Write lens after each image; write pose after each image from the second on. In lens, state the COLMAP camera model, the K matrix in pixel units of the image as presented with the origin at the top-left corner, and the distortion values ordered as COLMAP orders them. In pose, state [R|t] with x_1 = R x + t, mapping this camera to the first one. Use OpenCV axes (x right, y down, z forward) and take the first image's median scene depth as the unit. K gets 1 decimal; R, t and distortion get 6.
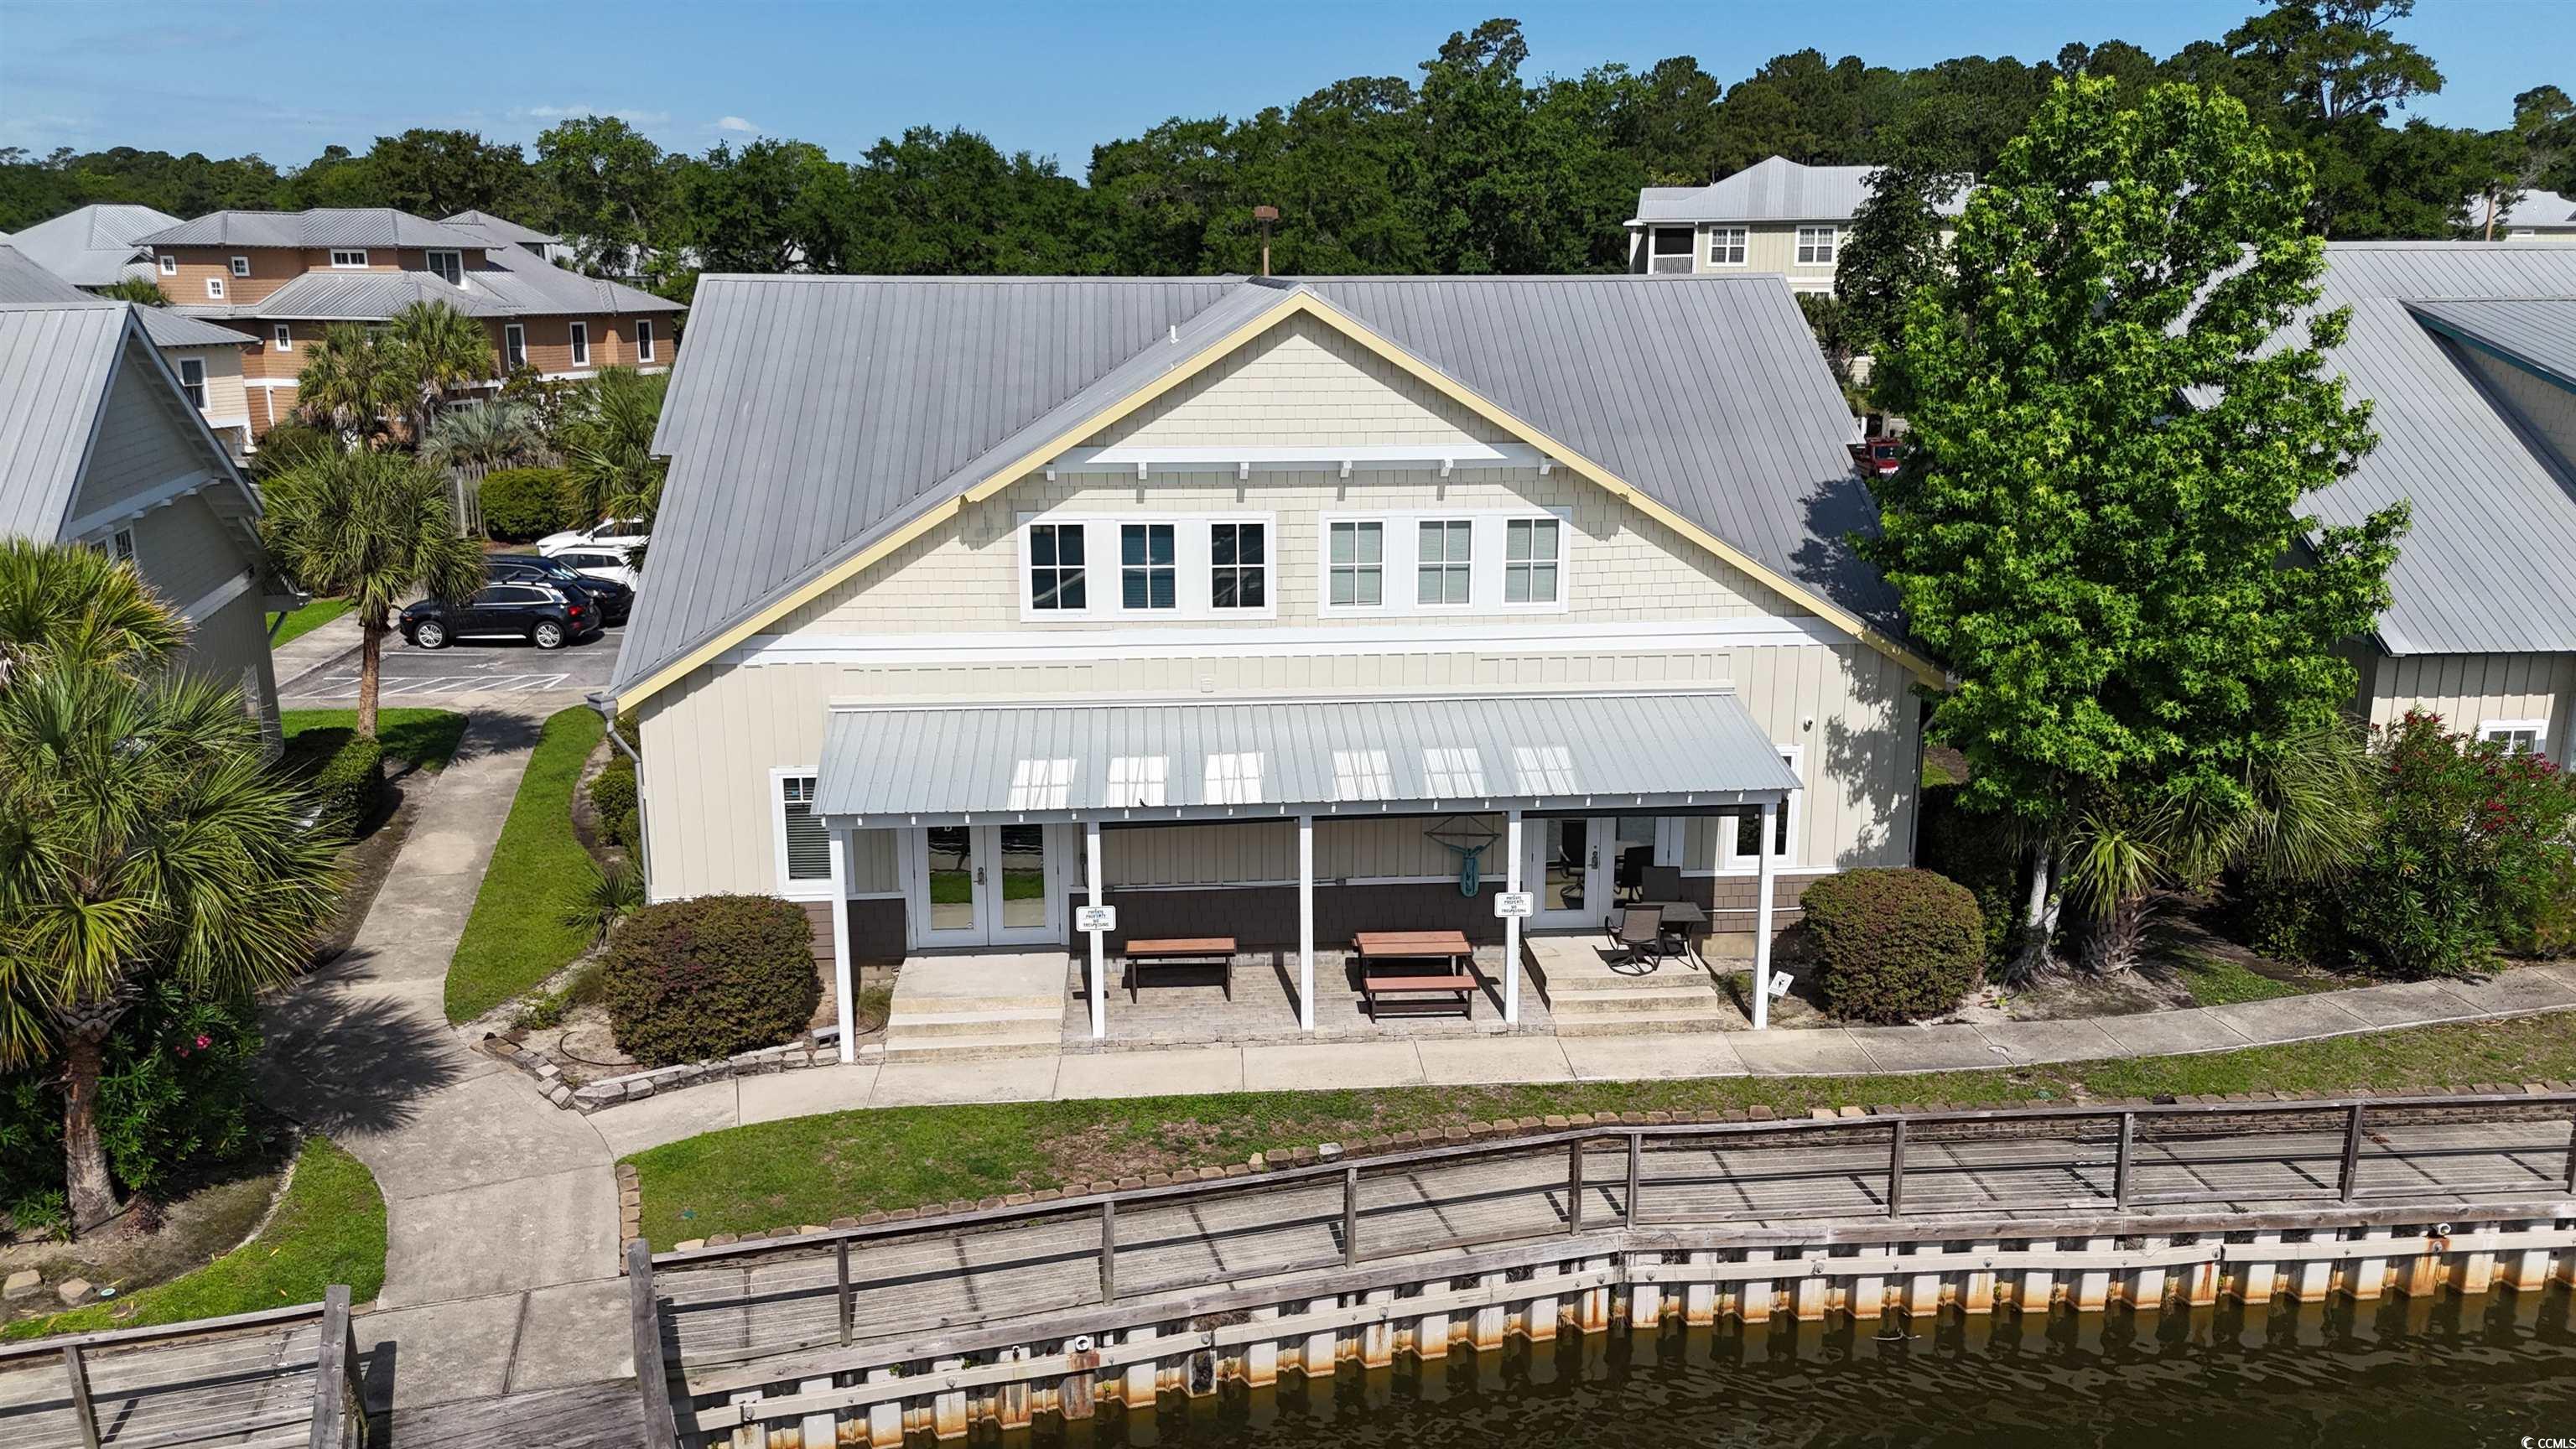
lens RADIAL K [[1897.3, 0, 1288.0], [0, 1897.3, 724.5], [0, 0, 1]] dist [0.079566, -0.080337]
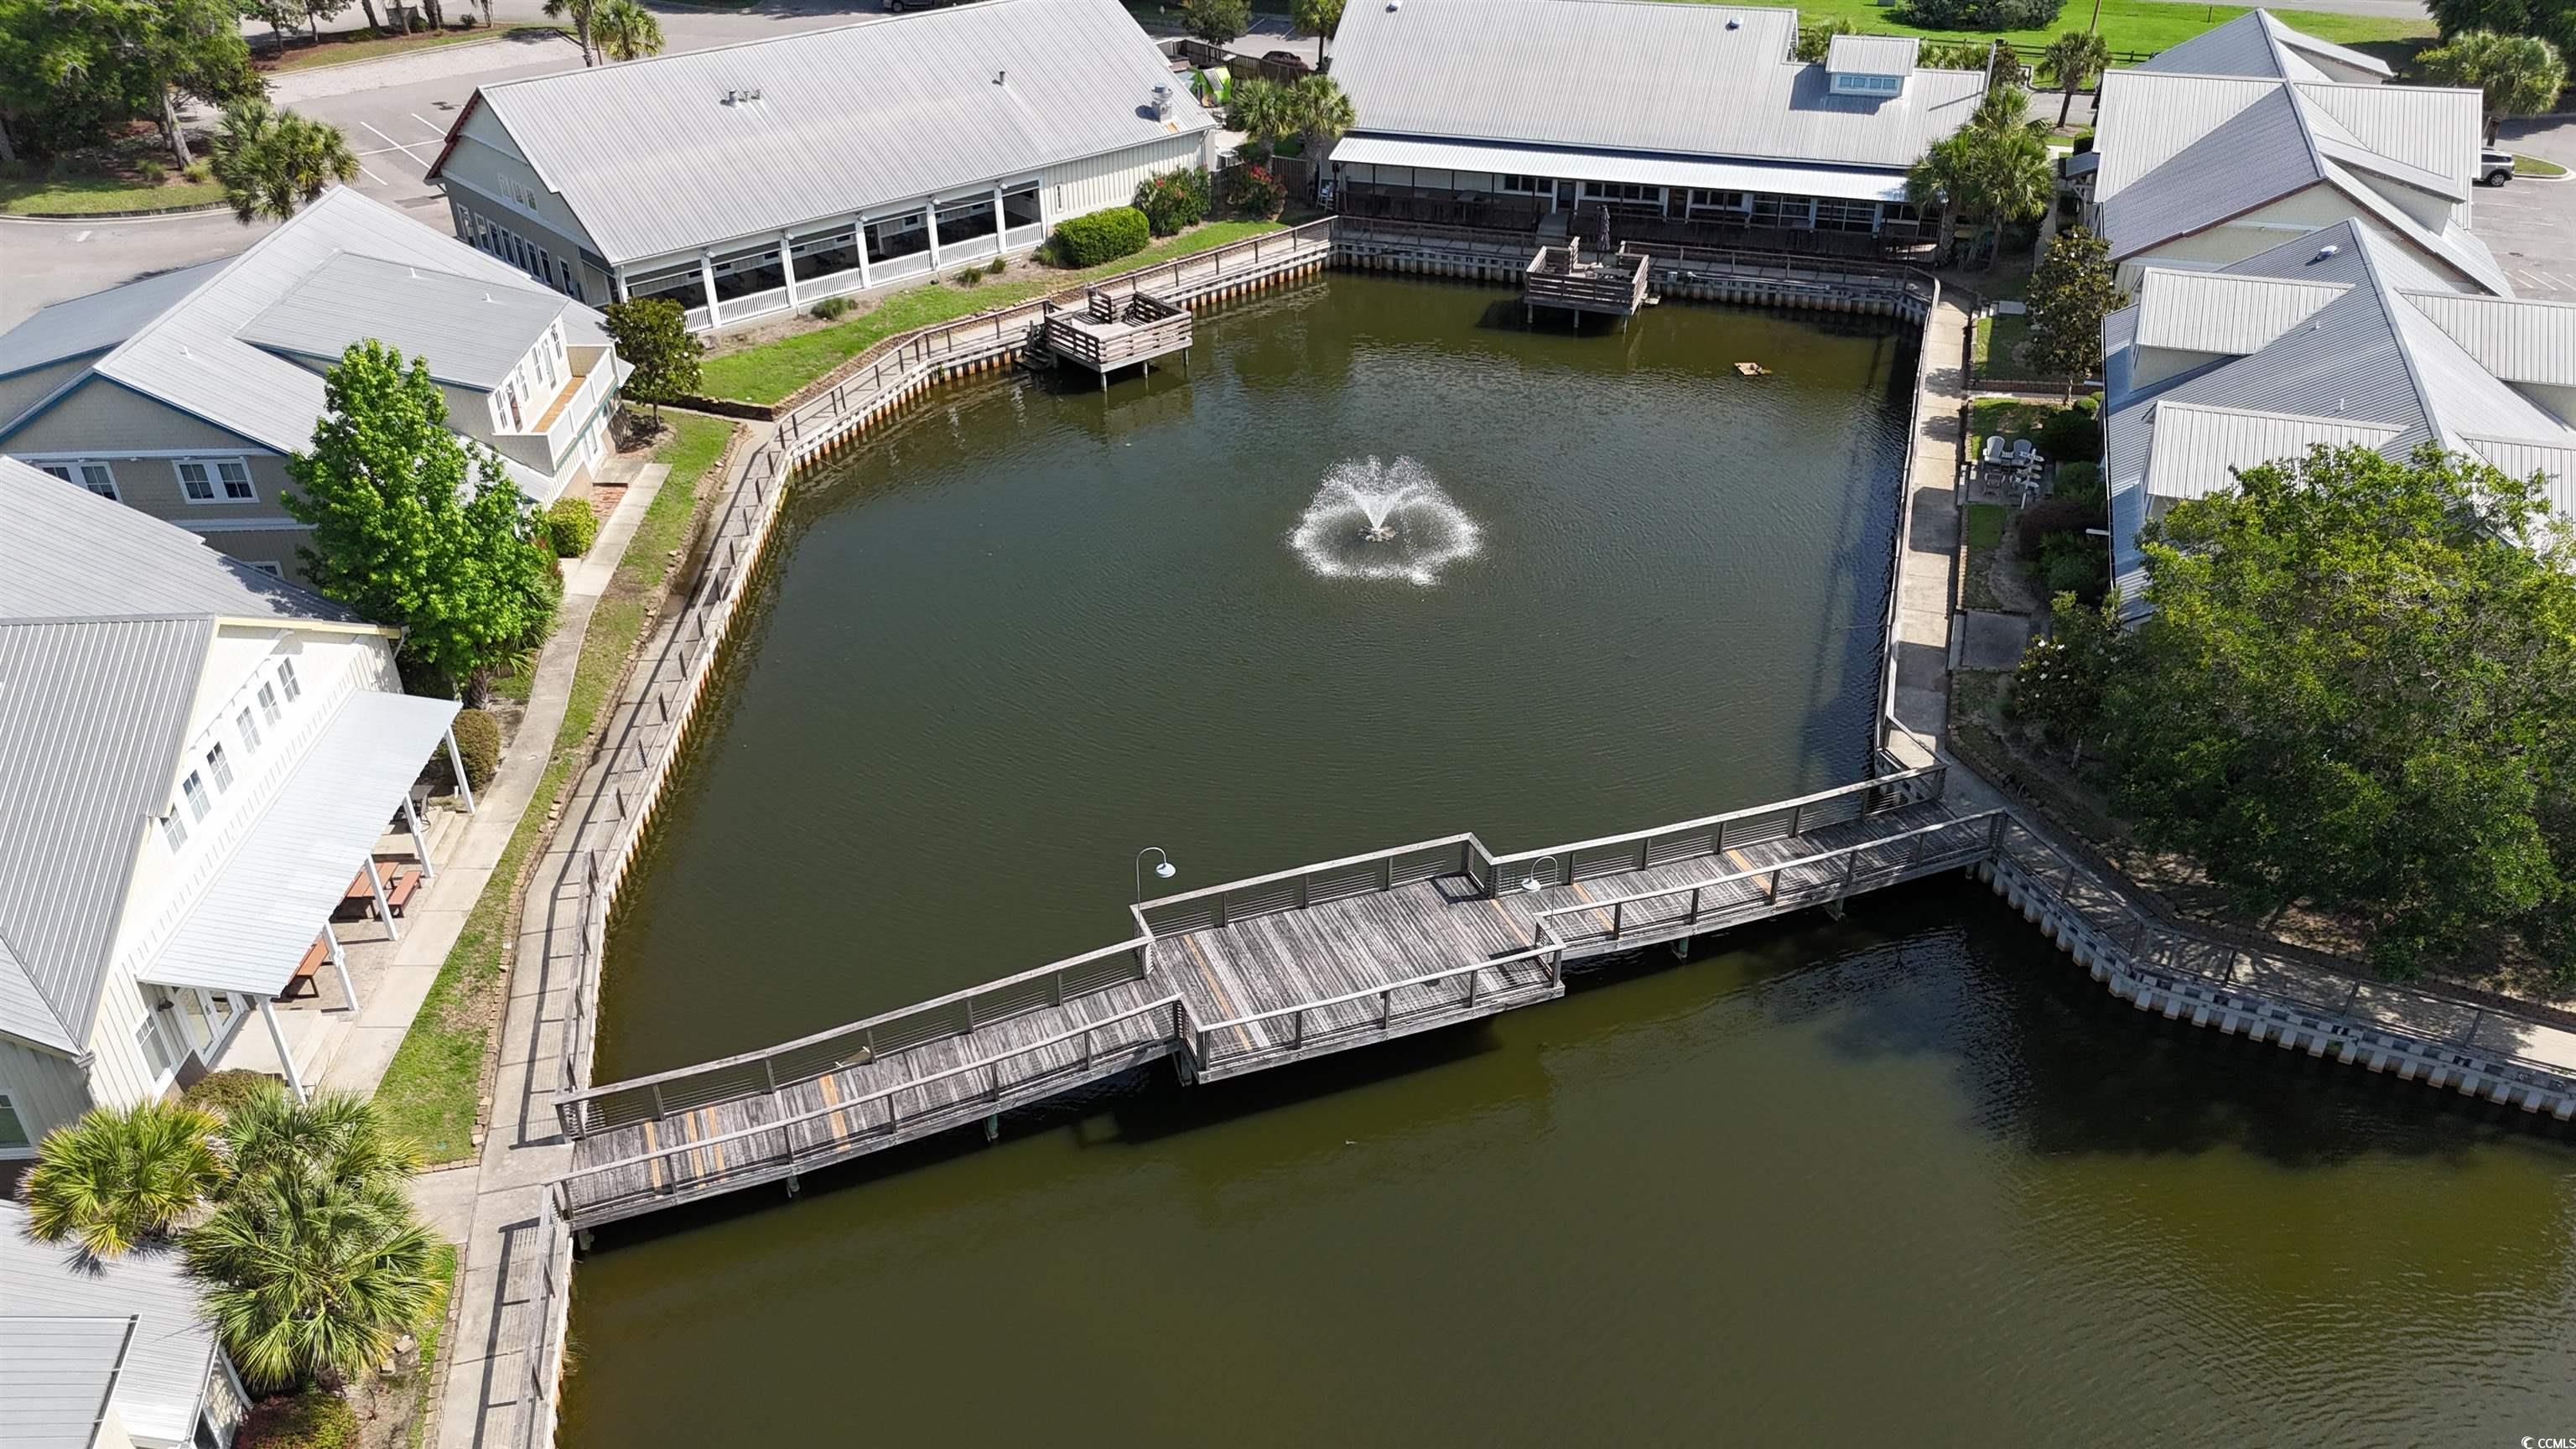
lens RADIAL K [[1897.3, 0, 1288.0], [0, 1897.3, 724.5], [0, 0, 1]] dist [0.079566, -0.080337]
pose [[0.049848, -0.522337, 0.851281, -1.483761], [0.246485, 0.832410, 0.496325, -0.763767], [-0.967864, 0.185087, 0.170242, -0.261984]]
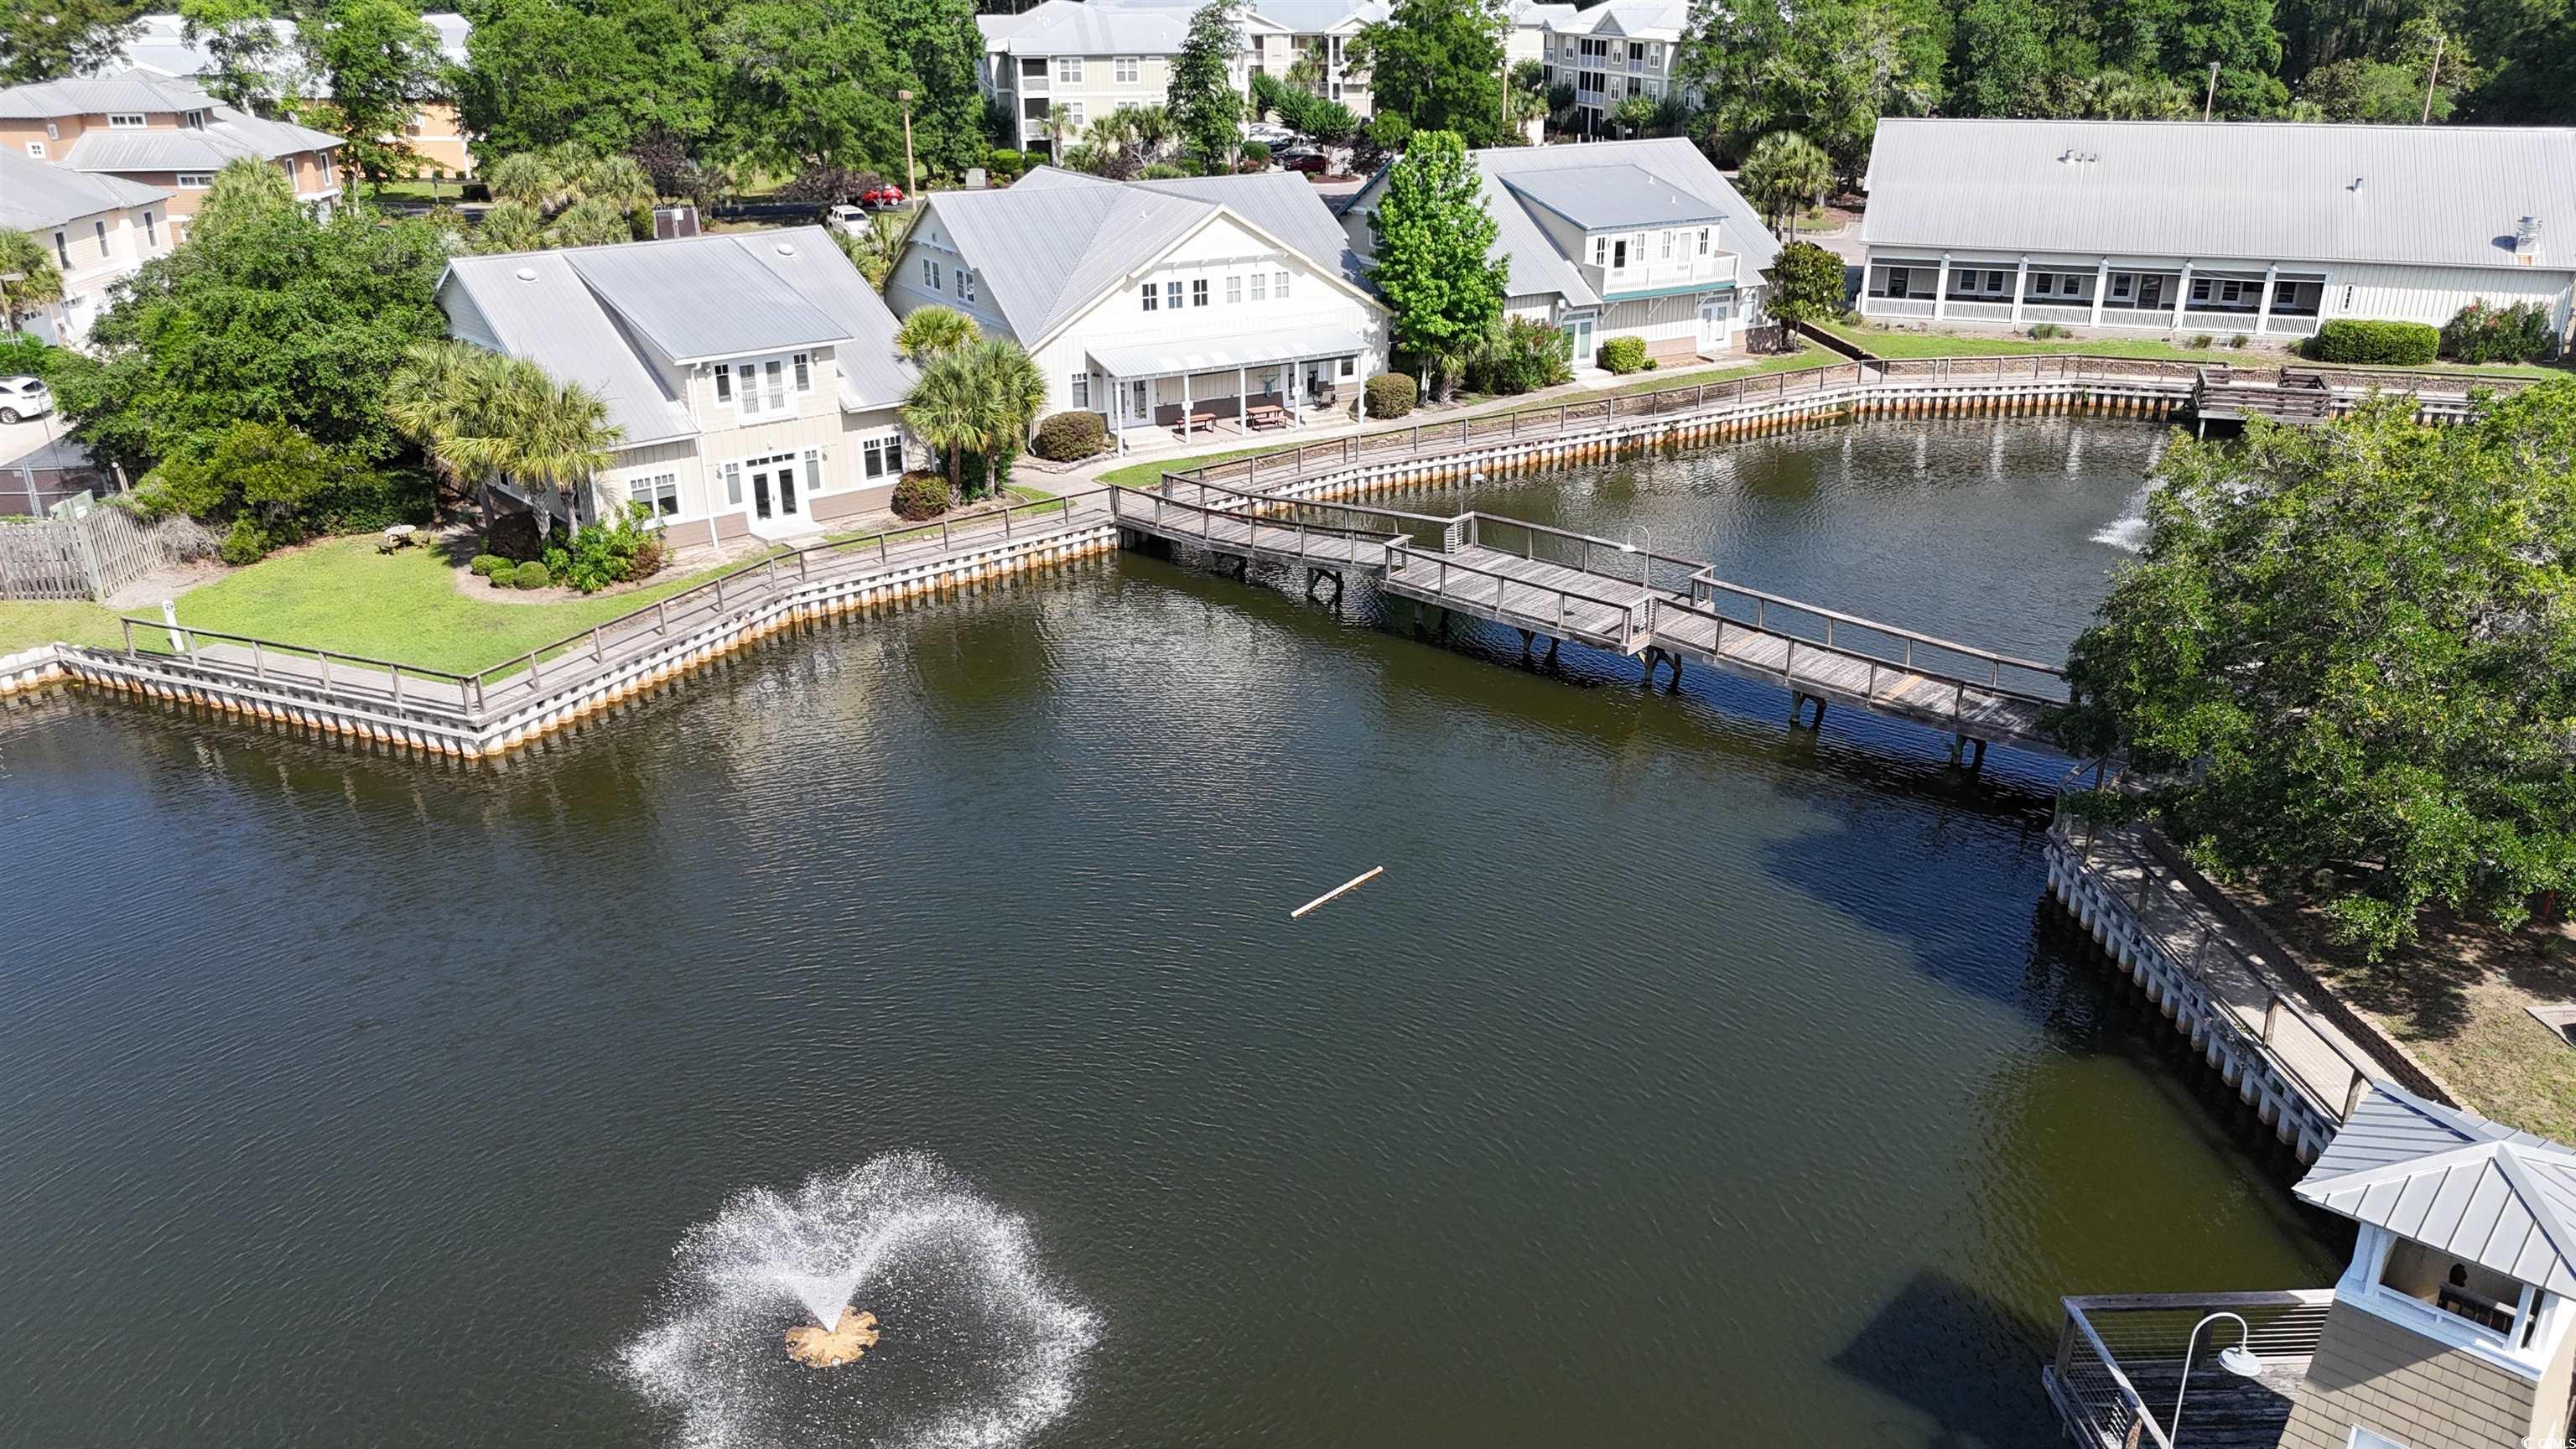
lens RADIAL K [[1897.3, 0, 1288.0], [0, 1897.3, 724.5], [0, 0, 1]] dist [0.079566, -0.080337]
pose [[0.899857, -0.161894, 0.405028, -1.312351], [0.105254, 0.981723, 0.158560, 0.136189], [-0.423295, -0.100051, 0.900450, -2.014361]]
